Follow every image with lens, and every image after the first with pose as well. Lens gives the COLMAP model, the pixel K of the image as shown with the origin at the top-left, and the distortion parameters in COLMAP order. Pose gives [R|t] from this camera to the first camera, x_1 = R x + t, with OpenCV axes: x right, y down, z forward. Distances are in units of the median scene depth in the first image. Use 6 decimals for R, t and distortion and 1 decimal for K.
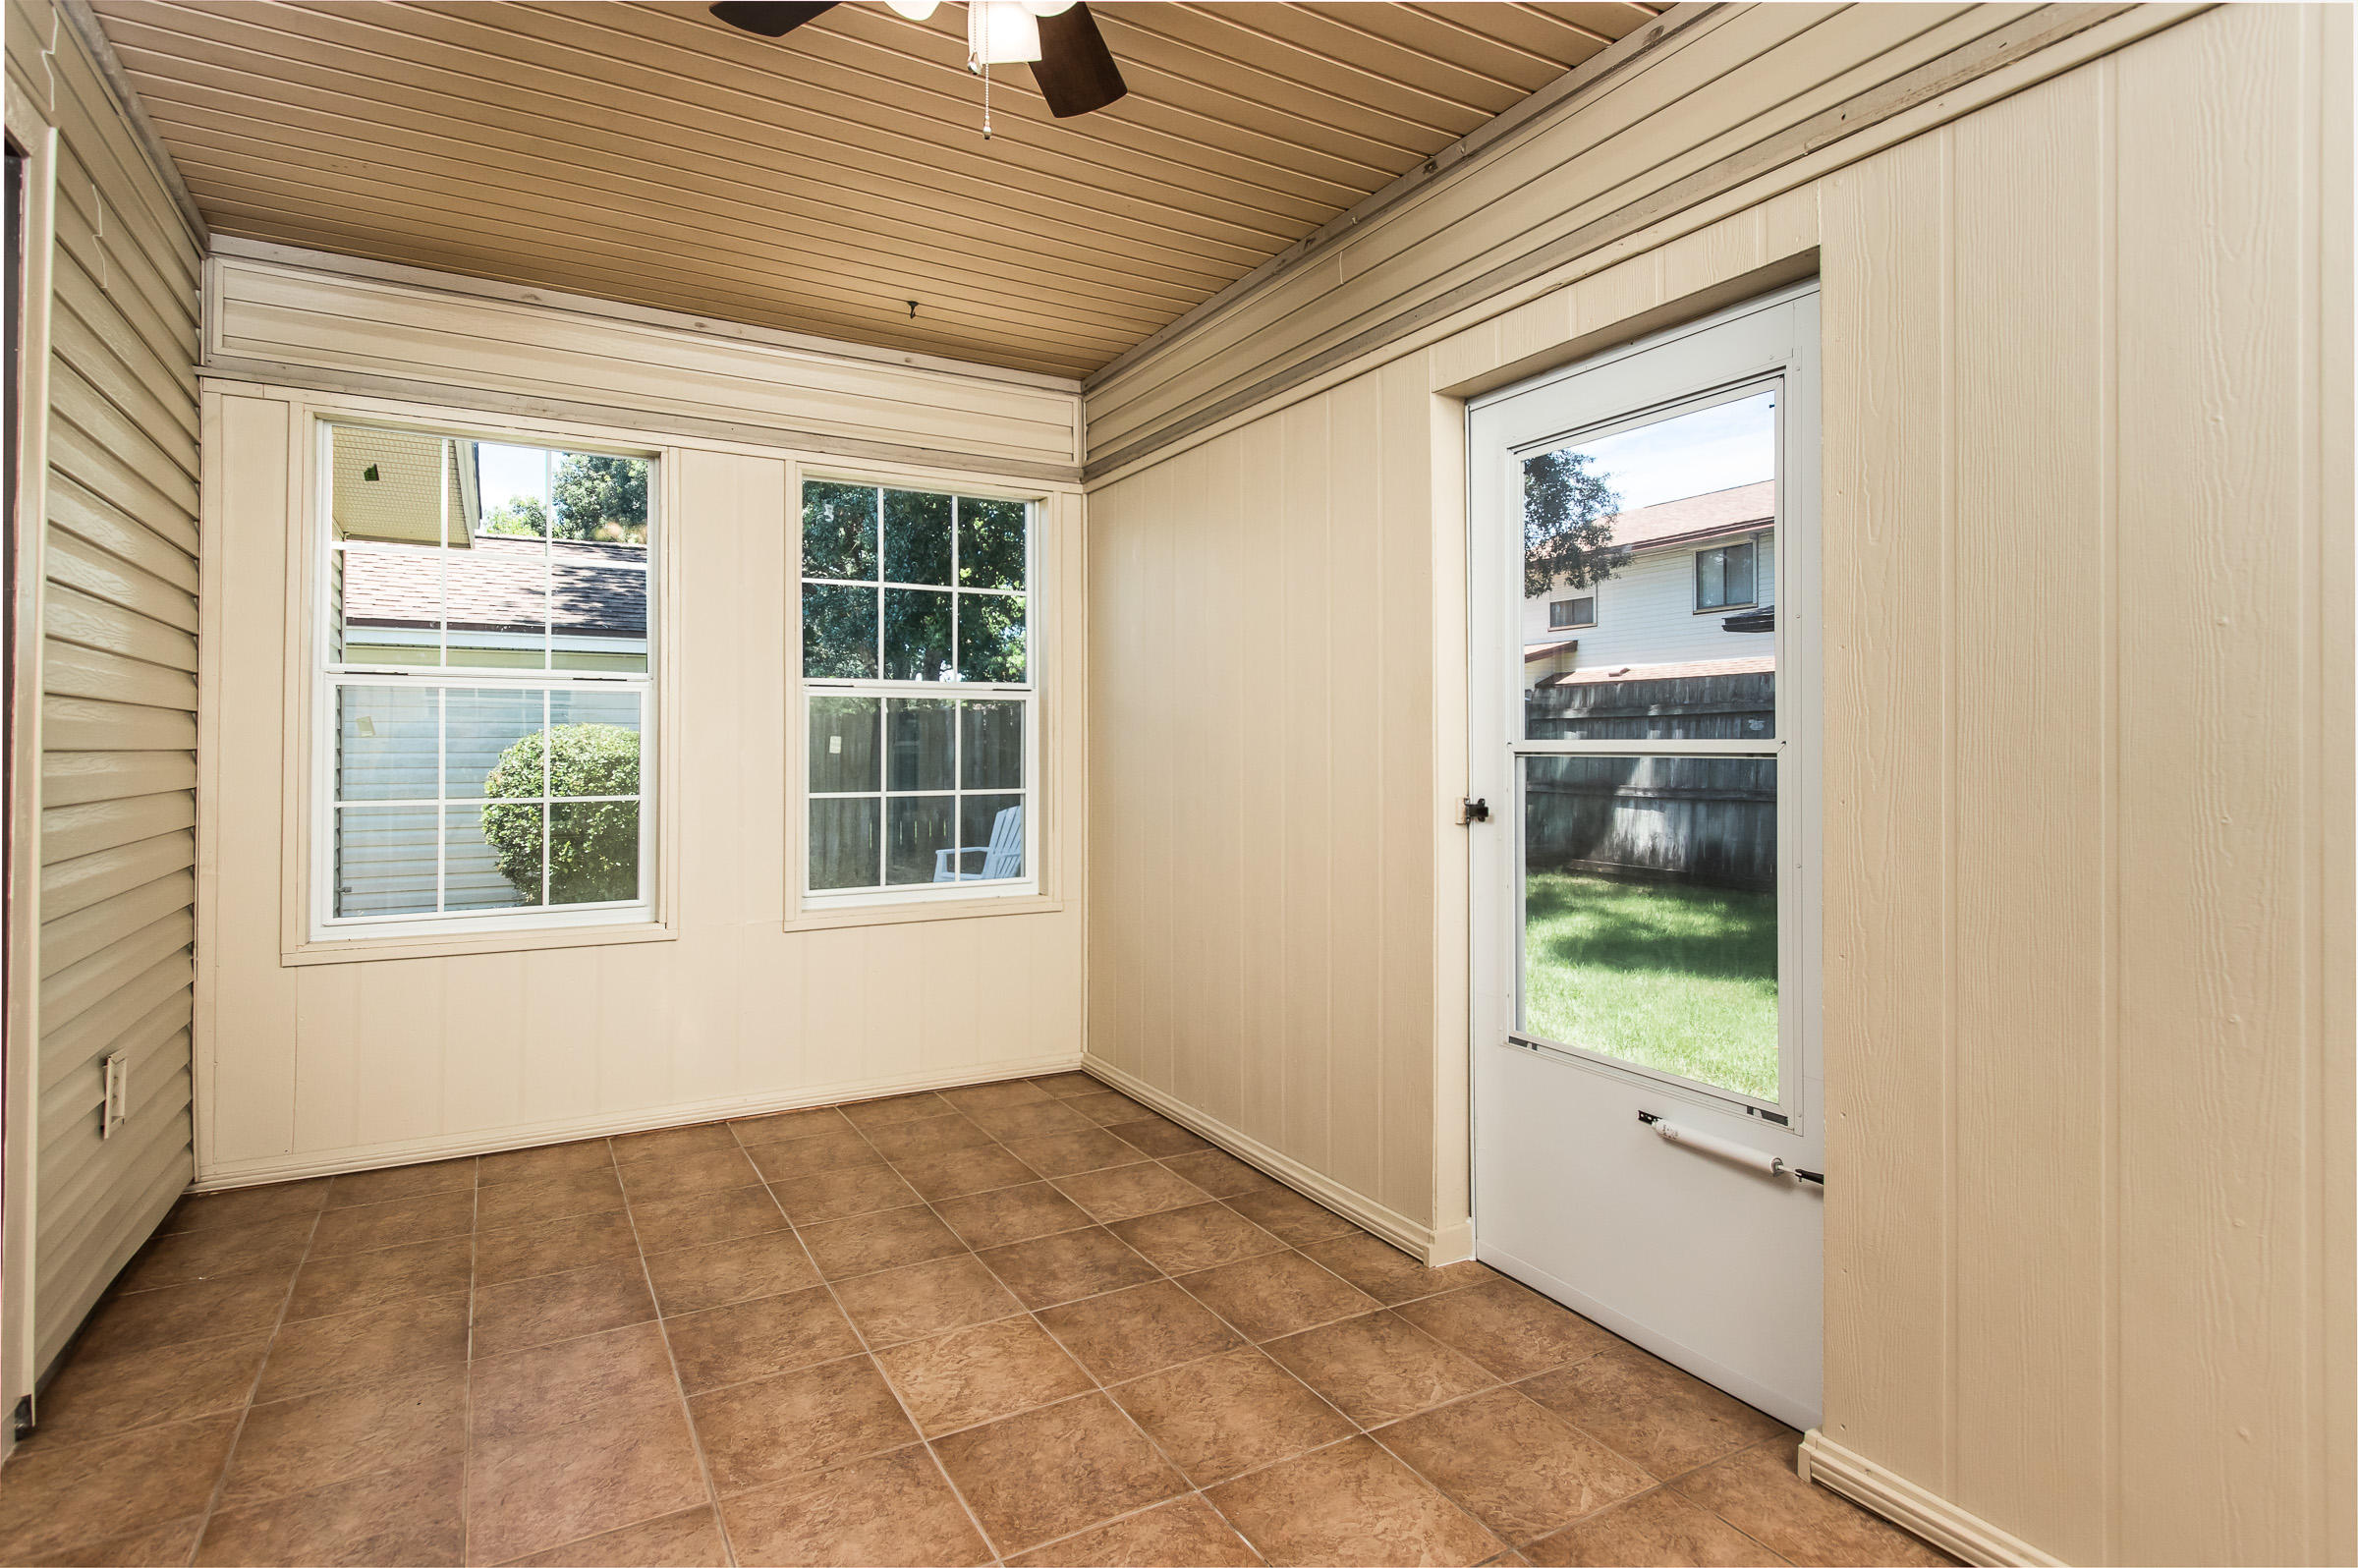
lens RADIAL K [[1197.8, 0, 1176.1], [0, 1197.8, 763.0], [0, 0, 1]] dist [0.002309, -0.000585]
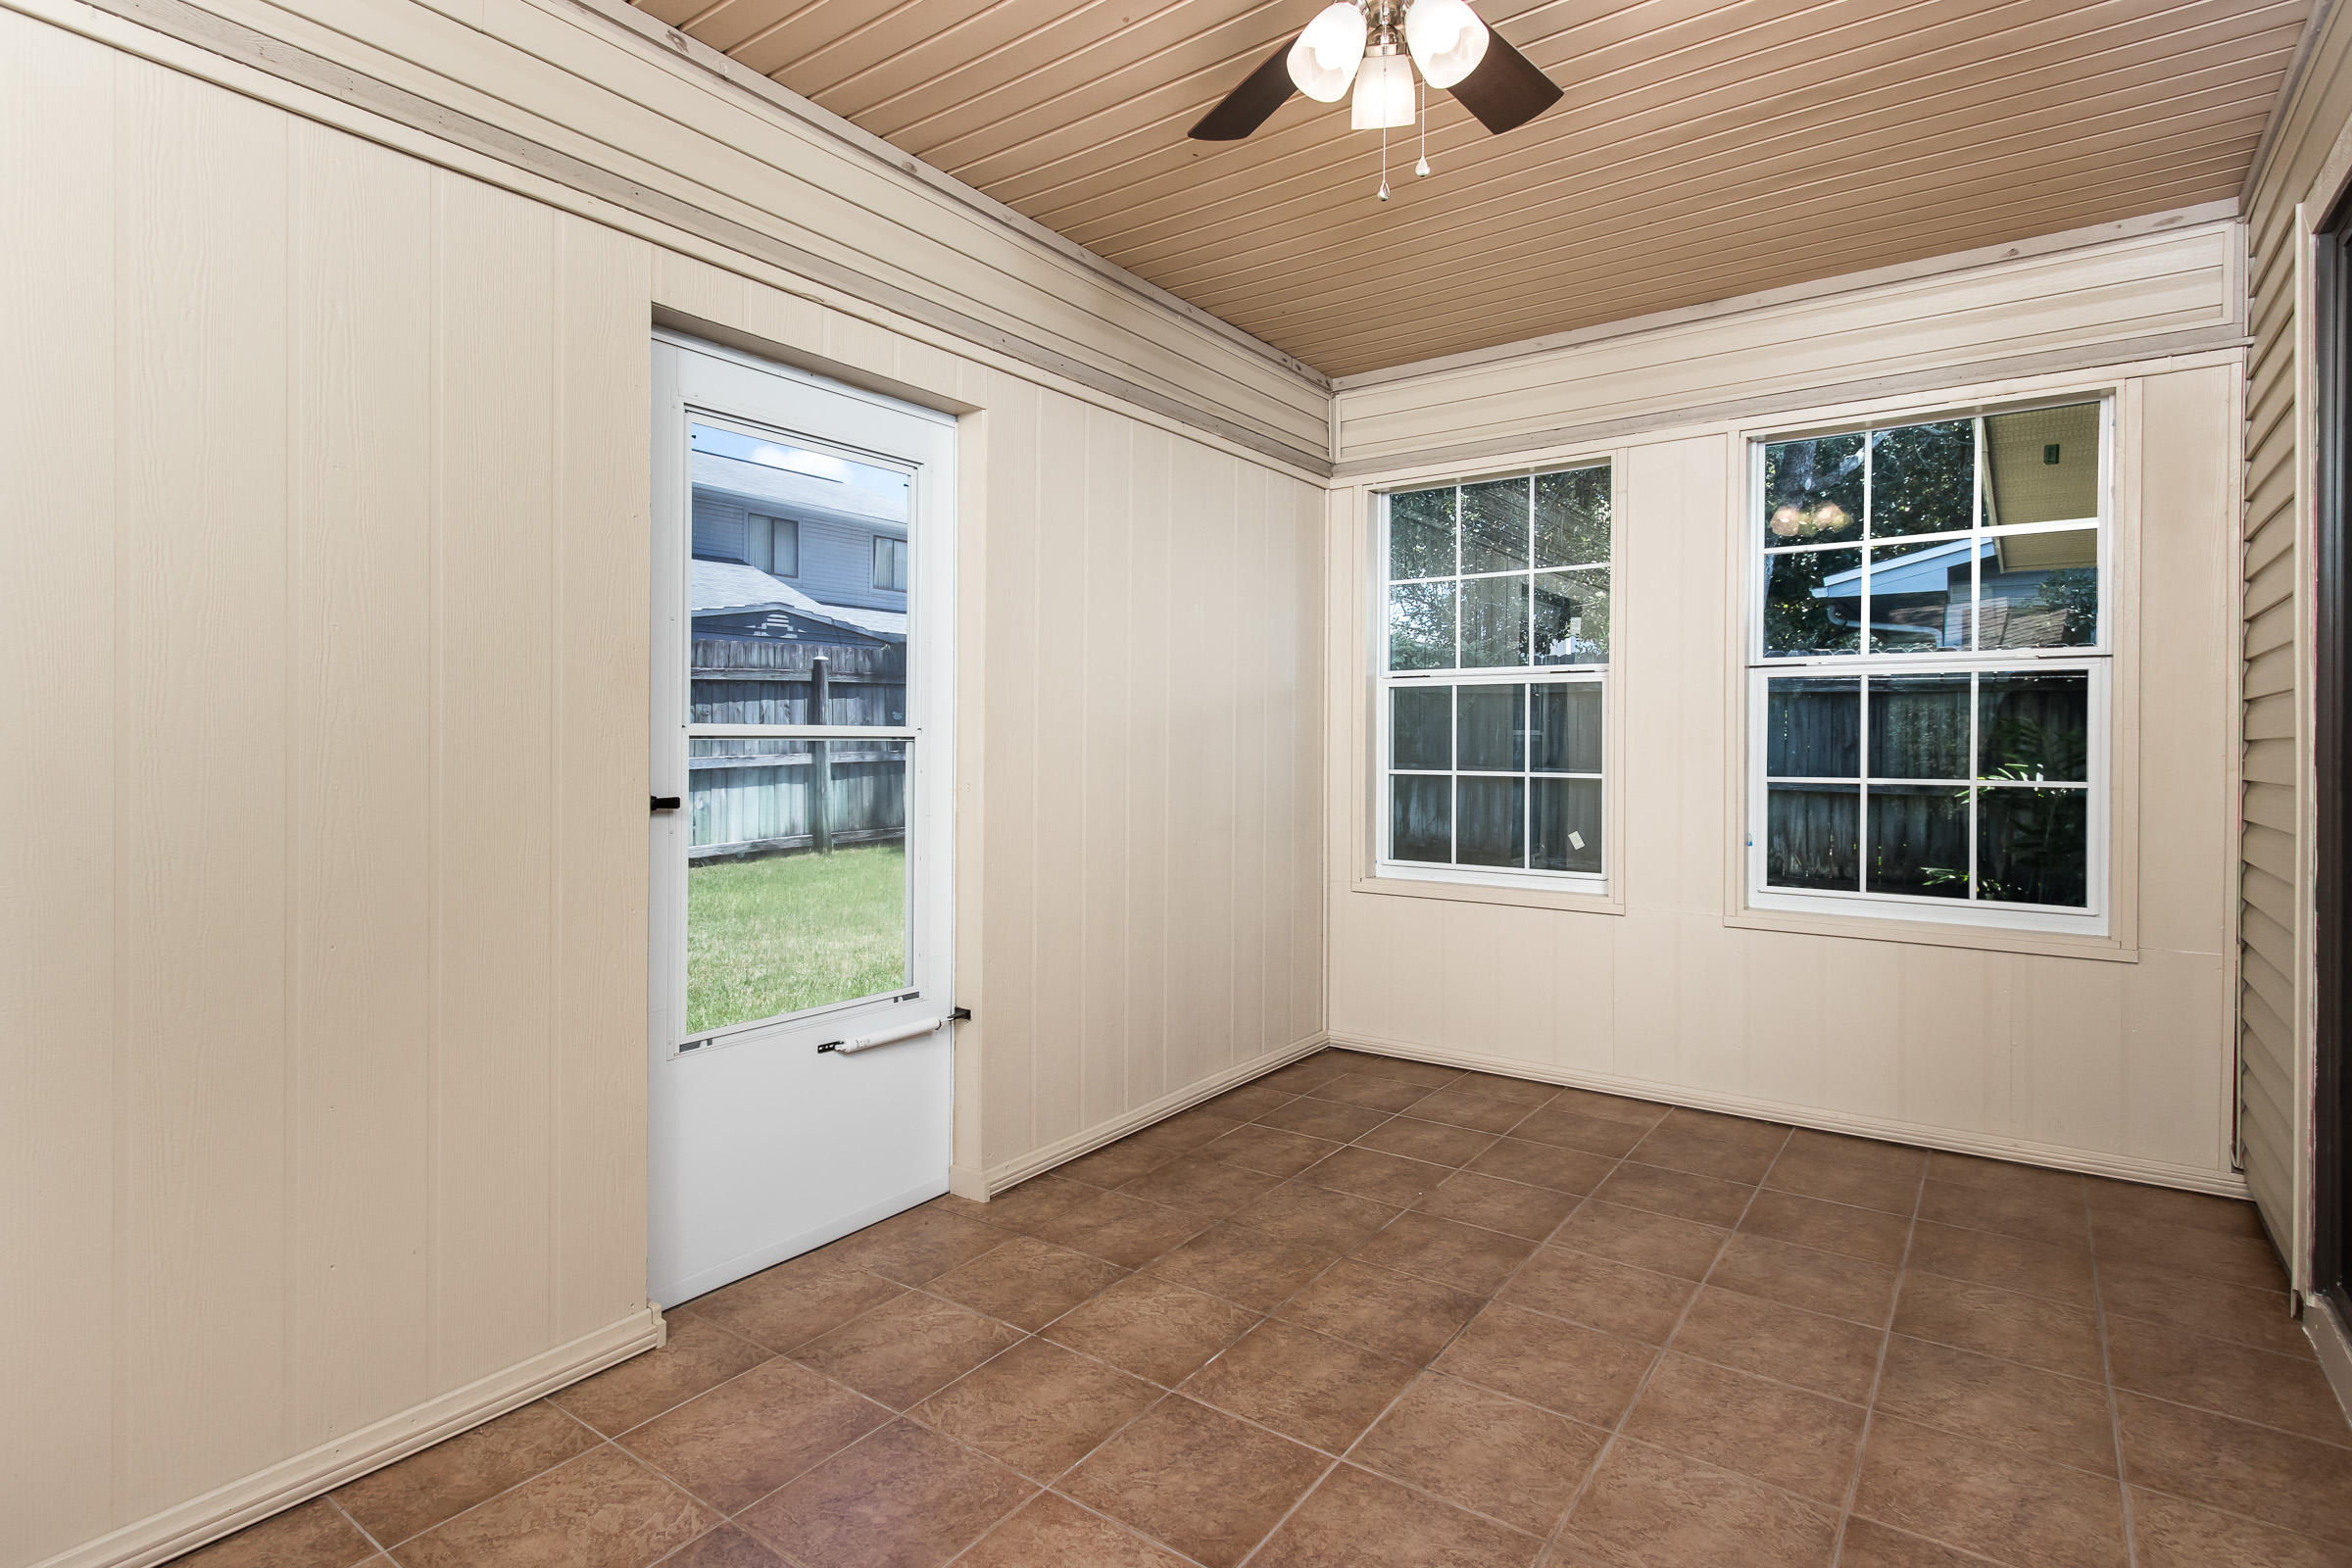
lens RADIAL K [[1194.8, 0, 1117.6], [0, 1194.8, 740.7], [0, 0, 1]] dist [0.002309, -0.000585]
pose [[-0.398890, -0.005887, 0.916980, -0.831567], [0.008060, 0.999918, 0.009926, -0.017294], [-0.916963, 0.011350, -0.398810, 1.244418]]
